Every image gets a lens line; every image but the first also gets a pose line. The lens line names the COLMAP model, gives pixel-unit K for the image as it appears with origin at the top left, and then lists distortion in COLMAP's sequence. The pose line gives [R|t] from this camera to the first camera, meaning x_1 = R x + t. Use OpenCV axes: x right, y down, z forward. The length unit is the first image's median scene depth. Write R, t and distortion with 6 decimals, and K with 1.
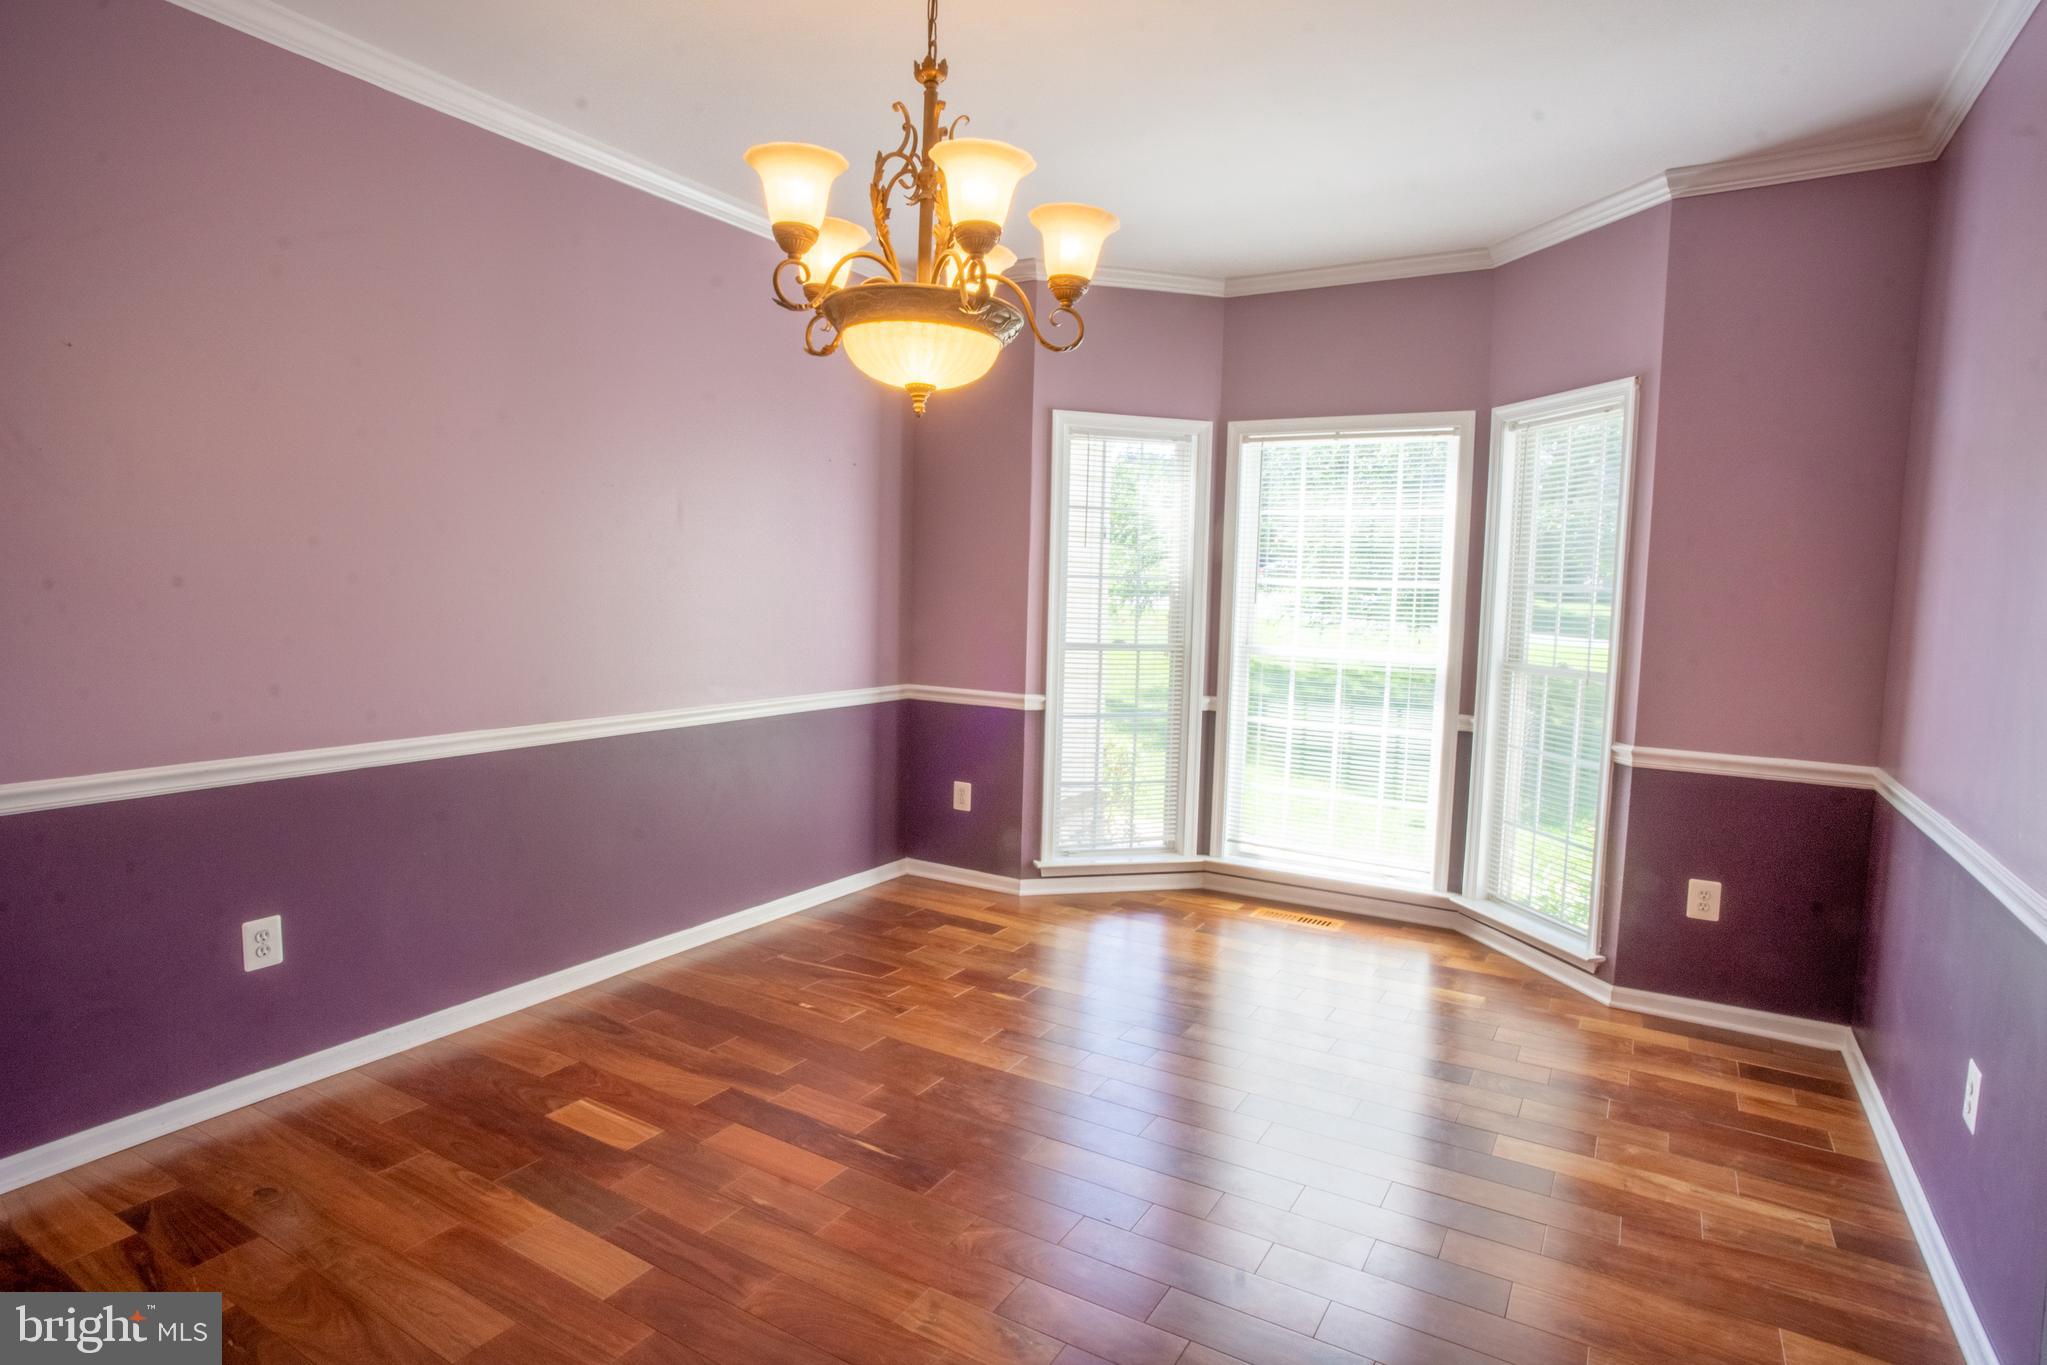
lens RADIAL K [[1098.2, 0, 1015.7], [0, 1098.2, 675.0], [0, 0, 1]] dist [-0.017740, 0.008251]
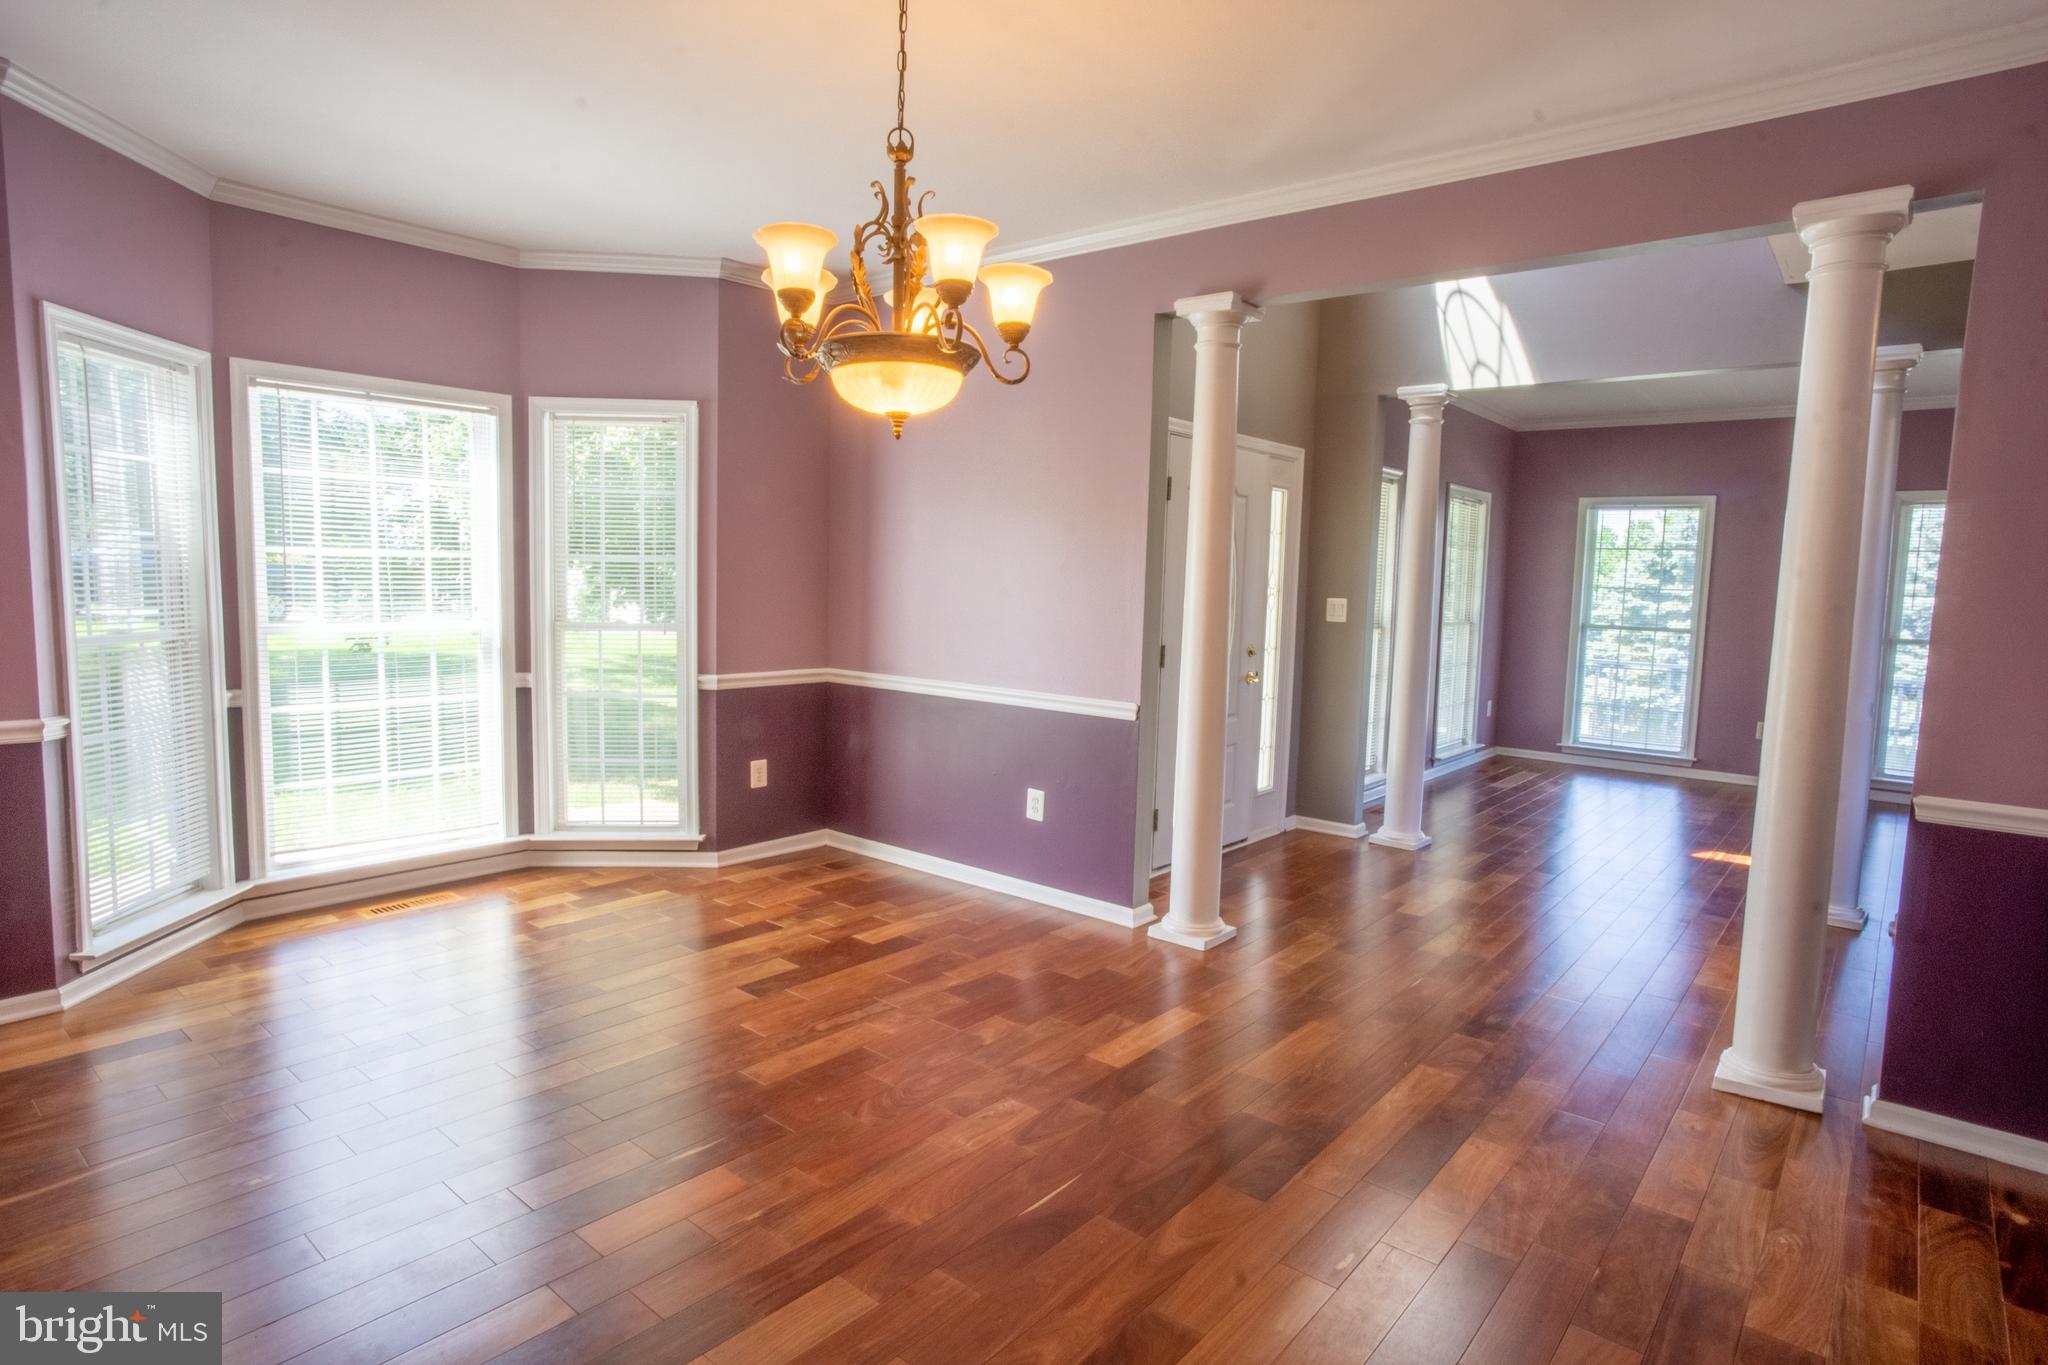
lens RADIAL K [[1098.7, 0, 1010.6], [0, 1098.7, 683.1], [0, 0, 1]] dist [-0.017740, 0.008251]
pose [[0.187547, -0.120007, 0.974897, -0.569412], [0.064451, 0.991873, 0.109698, -0.042352], [-0.980139, 0.042259, 0.193757, 0.298636]]
